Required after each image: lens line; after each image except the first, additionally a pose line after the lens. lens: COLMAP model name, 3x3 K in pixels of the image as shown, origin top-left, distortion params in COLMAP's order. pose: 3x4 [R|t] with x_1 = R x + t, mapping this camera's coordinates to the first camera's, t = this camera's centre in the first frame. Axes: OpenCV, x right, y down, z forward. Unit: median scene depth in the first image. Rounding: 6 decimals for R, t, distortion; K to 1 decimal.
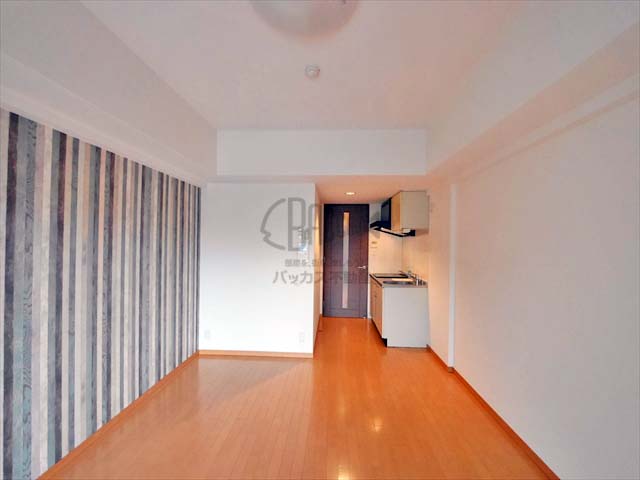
lens RADIAL K [[263.5, 0, 318.9], [0, 263.5, 242.0], [0, 0, 1]] dist [-0.002101, -0.000305]
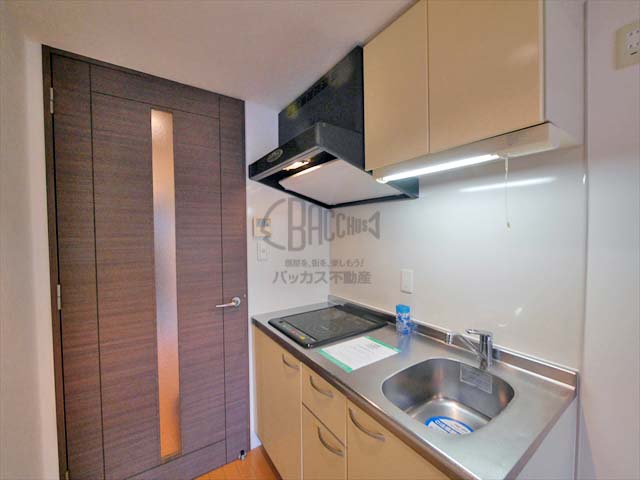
lens RADIAL K [[263.5, 0, 319.4], [0, 263.5, 242.4], [0, 0, 1]] dist [-0.002101, -0.000305]
pose [[0.785189, -0.044486, 0.617656, 0.059985], [0.022333, 0.998802, 0.043547, 0.014488], [-0.618854, -0.020399, 0.785242, 0.693096]]
